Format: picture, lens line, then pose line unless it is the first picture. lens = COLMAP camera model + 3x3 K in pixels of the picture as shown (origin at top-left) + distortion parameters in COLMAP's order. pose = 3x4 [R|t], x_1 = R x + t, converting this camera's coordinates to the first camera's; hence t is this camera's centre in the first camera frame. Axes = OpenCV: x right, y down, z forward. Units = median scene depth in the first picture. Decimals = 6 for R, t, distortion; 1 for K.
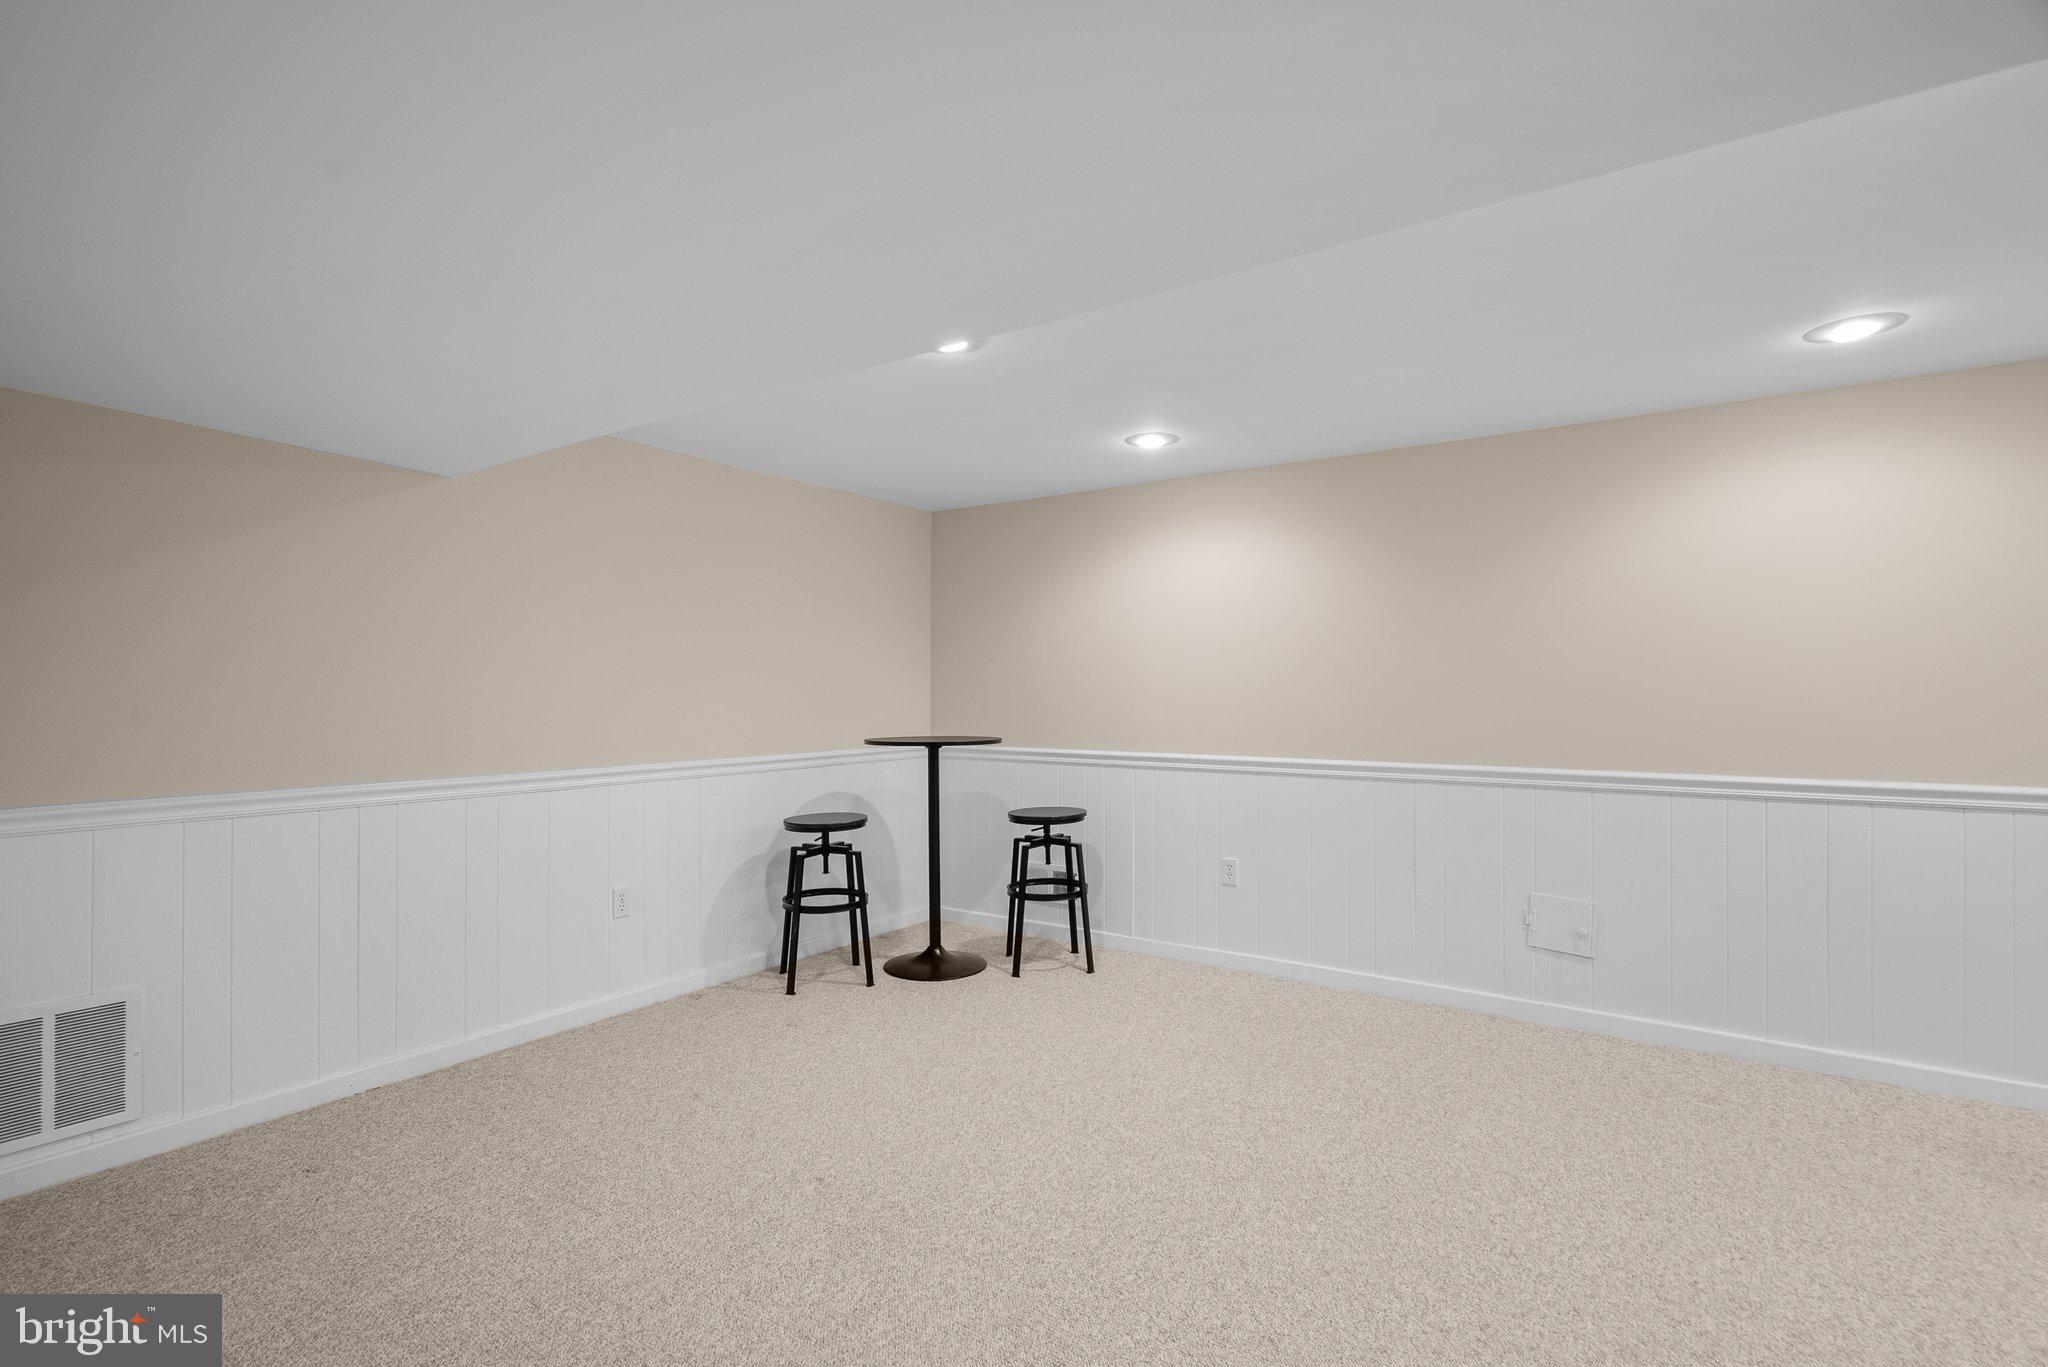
lens RADIAL K [[933.6, 0, 1025.0], [0, 933.6, 692.3], [0, 0, 1]] dist [0.001649, 0.000250]
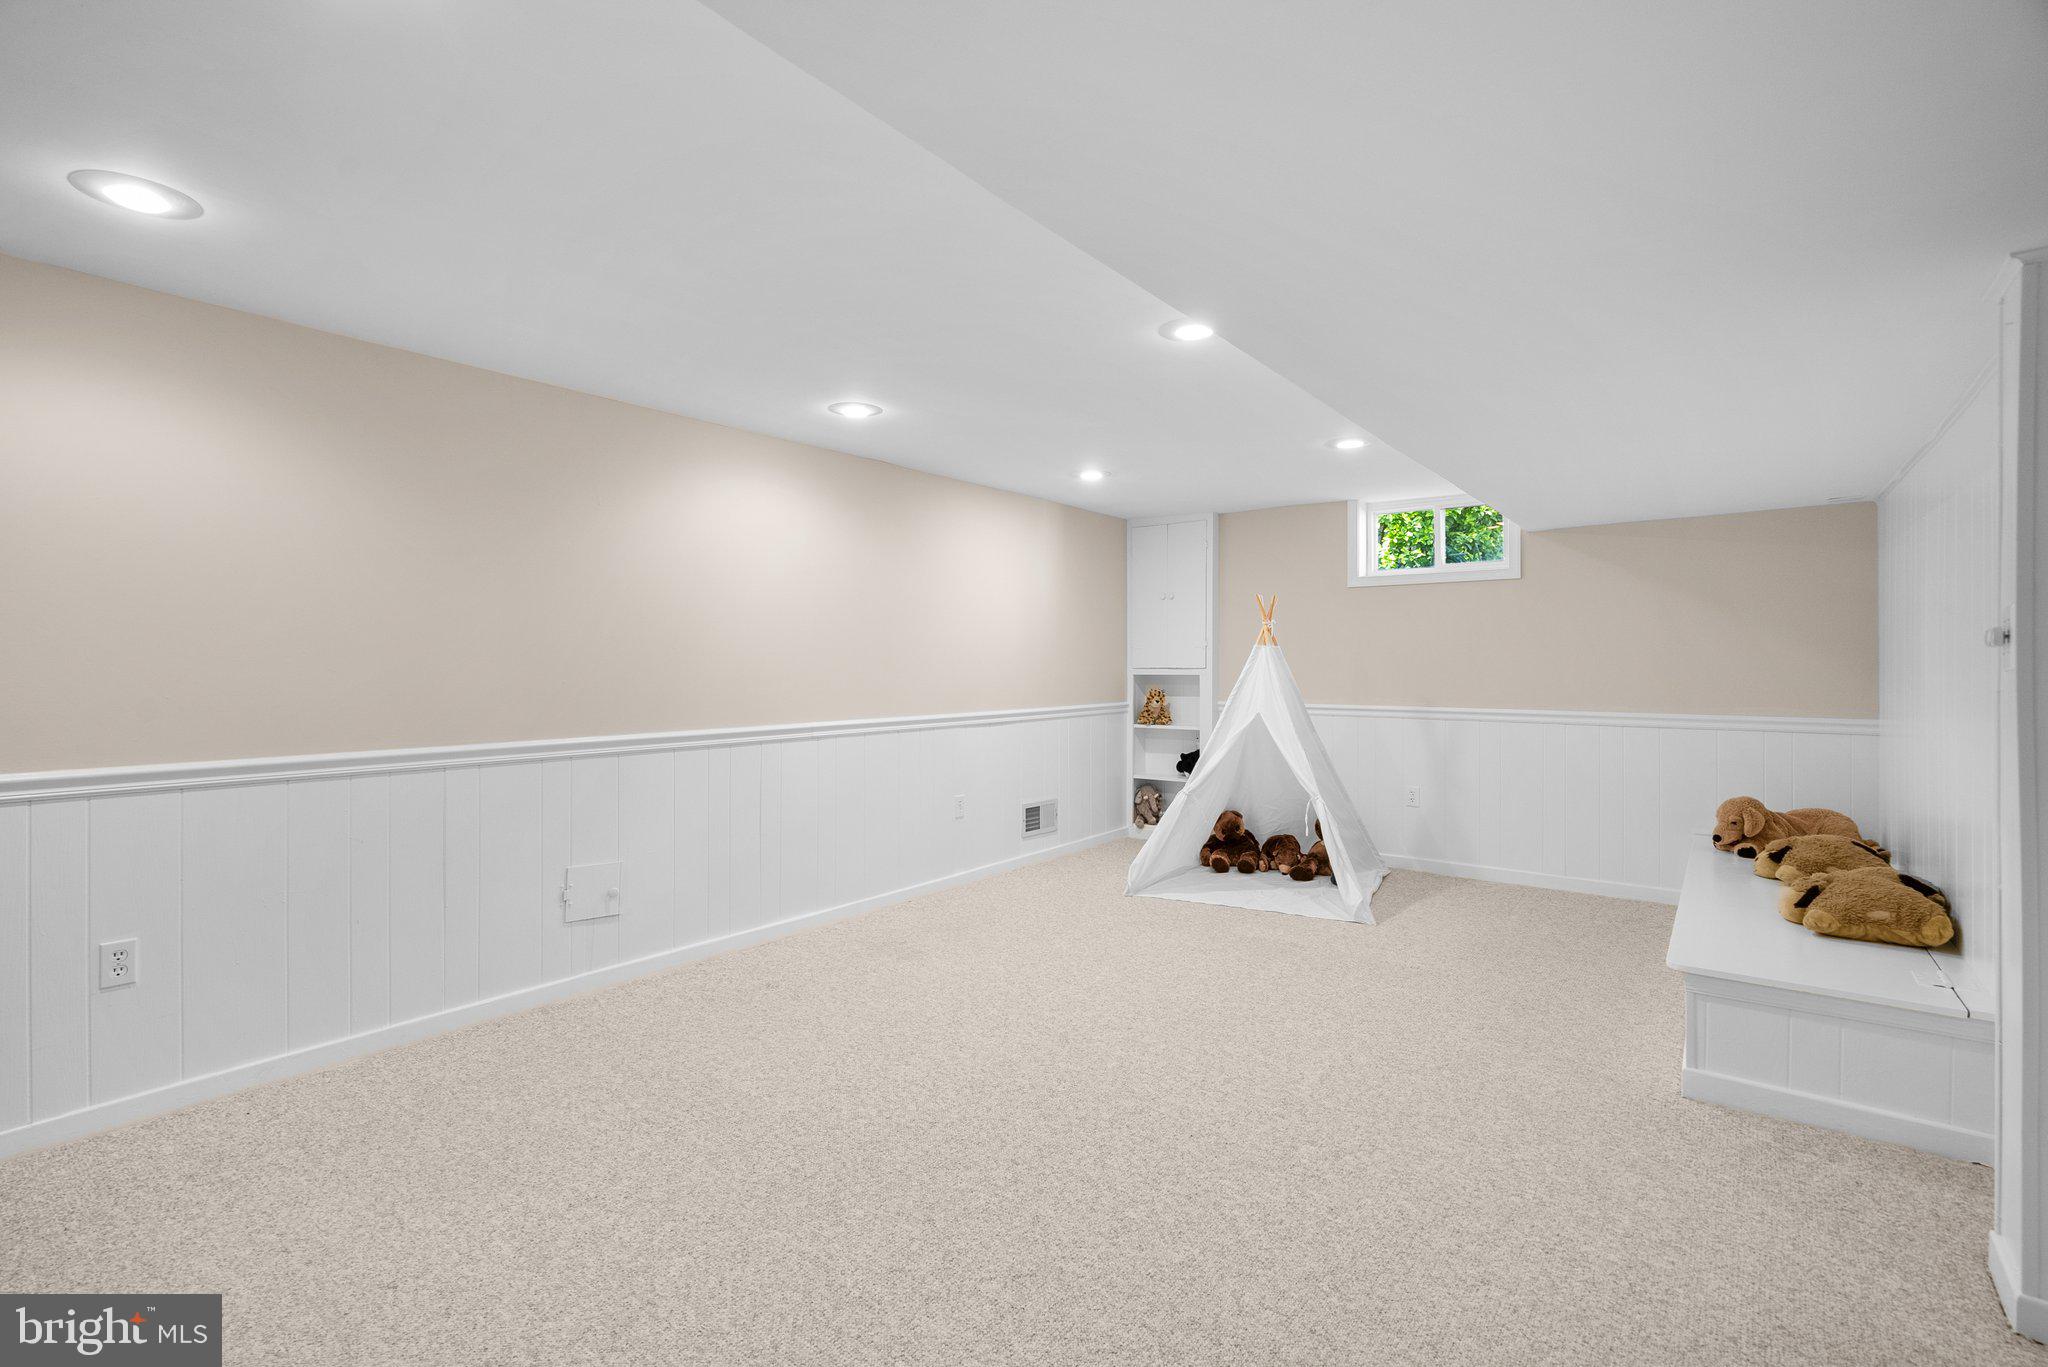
lens RADIAL K [[933.6, 0, 1024.0], [0, 933.6, 668.8], [0, 0, 1]] dist [0.001649, 0.000250]
pose [[0.063863, -0.007869, 0.997928, -0.598576], [-0.002067, 0.999966, 0.008018, 0.000742], [-0.997957, -0.002575, 0.063844, 0.712312]]
